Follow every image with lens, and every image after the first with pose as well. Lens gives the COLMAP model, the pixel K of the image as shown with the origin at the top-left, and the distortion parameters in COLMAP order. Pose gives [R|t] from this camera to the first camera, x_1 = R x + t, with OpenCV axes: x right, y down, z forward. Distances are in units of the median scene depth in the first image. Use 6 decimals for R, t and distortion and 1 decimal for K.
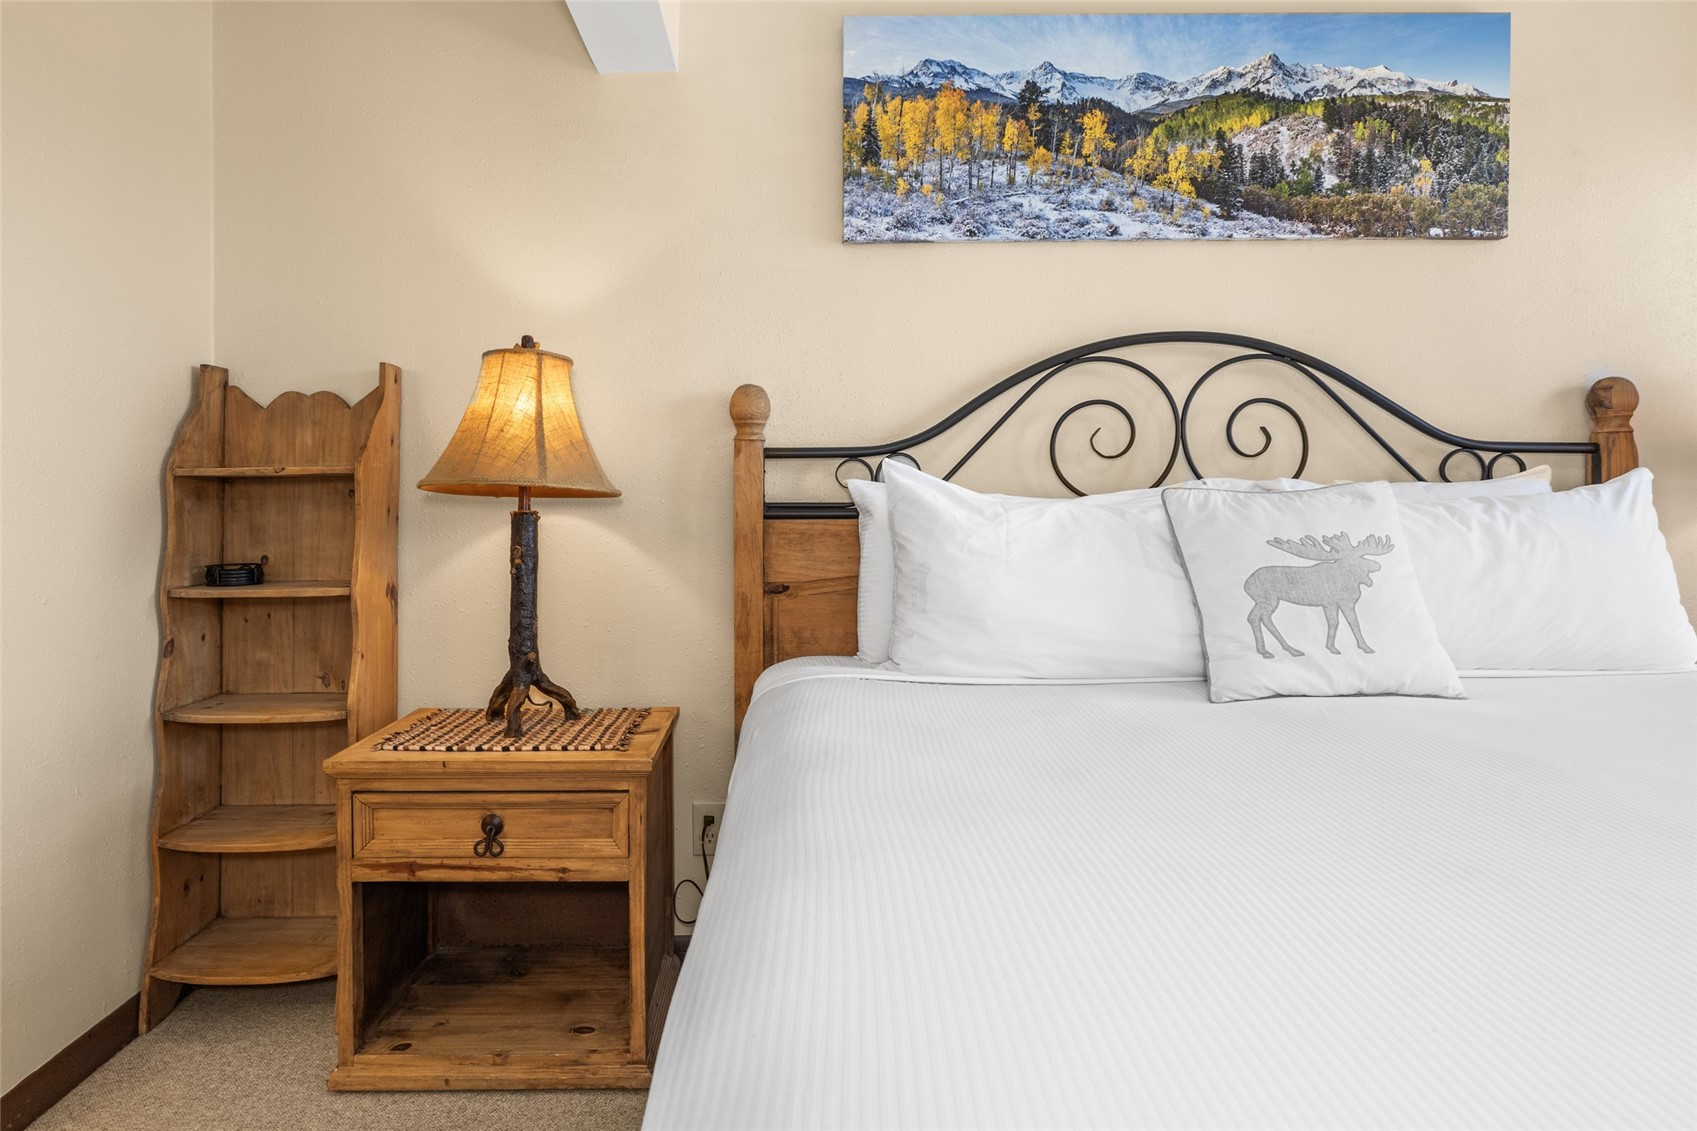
lens RADIAL K [[940.7, 0, 846.2], [0, 940.7, 499.7], [0, 0, 1]] dist [-0.015285, -0.000222]
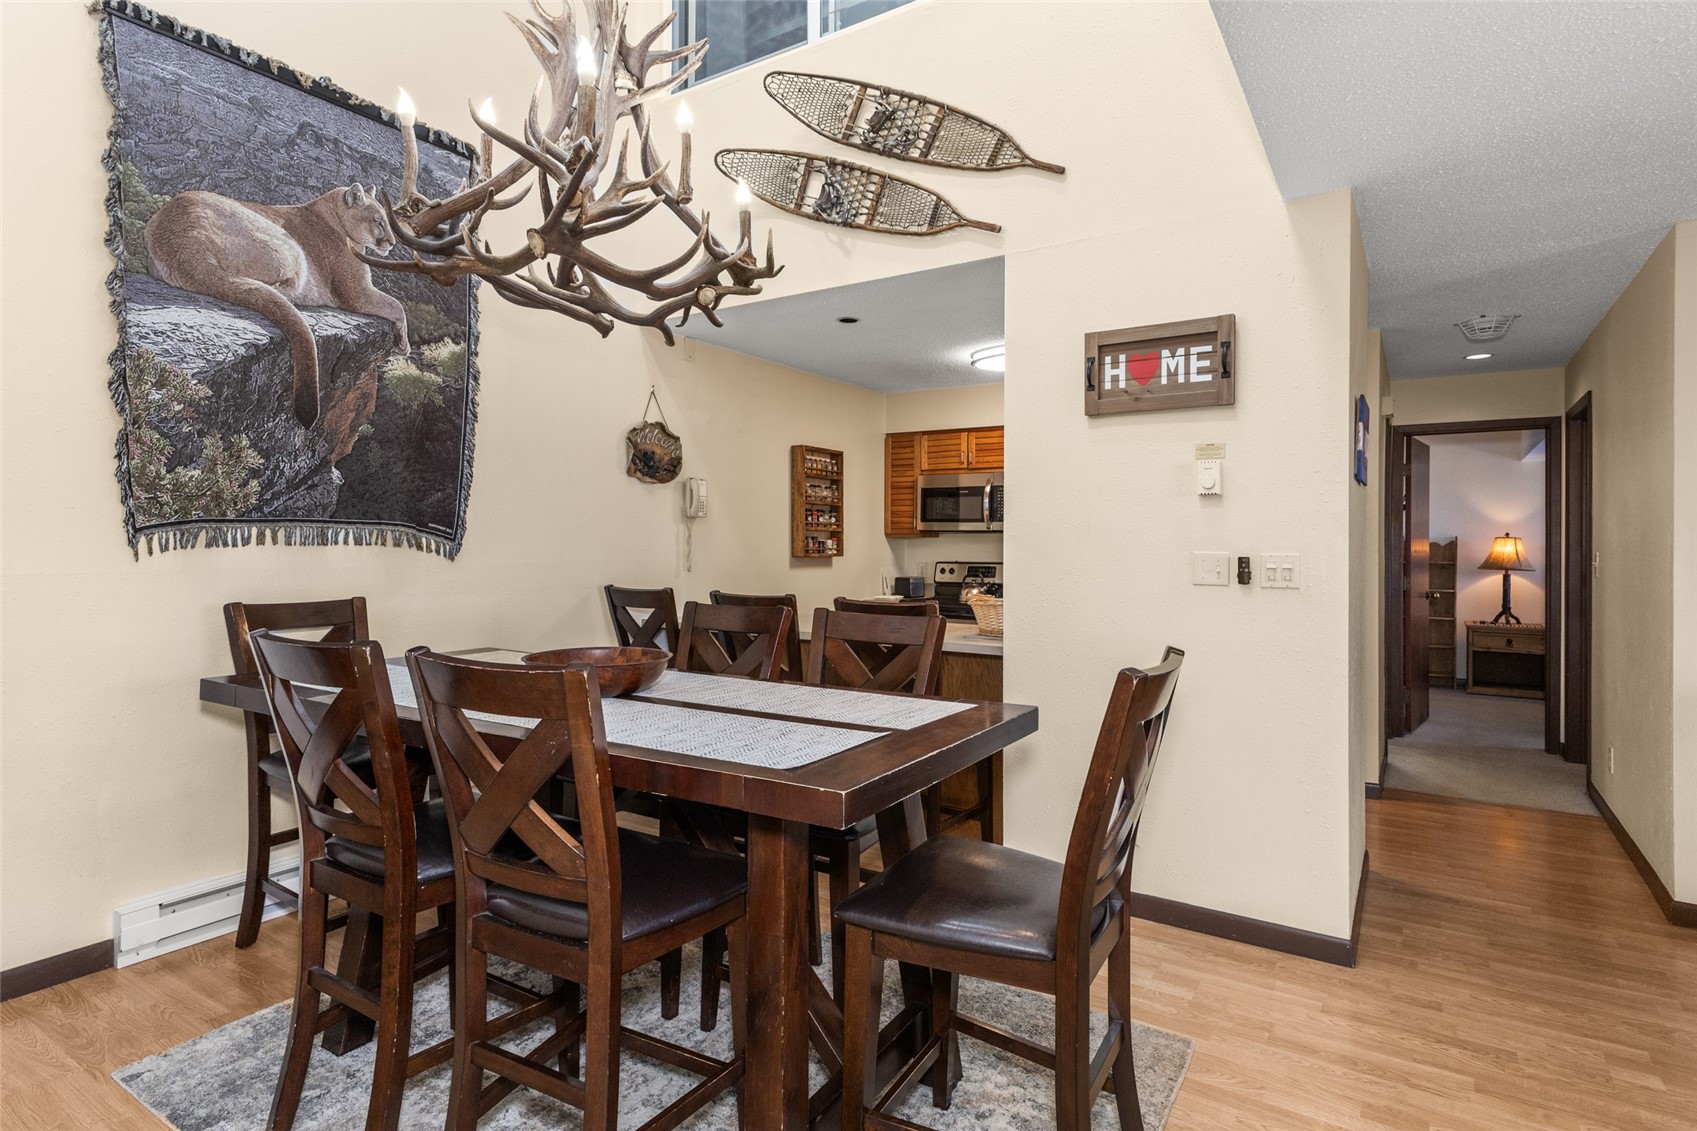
lens RADIAL K [[875.7, 0, 841.1], [0, 875.7, 544.3], [0, 0, 1]] dist [0.001465, 0.000305]
pose [[0.836341, 0.008836, -0.548139, -0.696254], [-0.014685, 0.999872, -0.006288, -0.050590], [0.548013, 0.013308, 0.836364, -4.024829]]
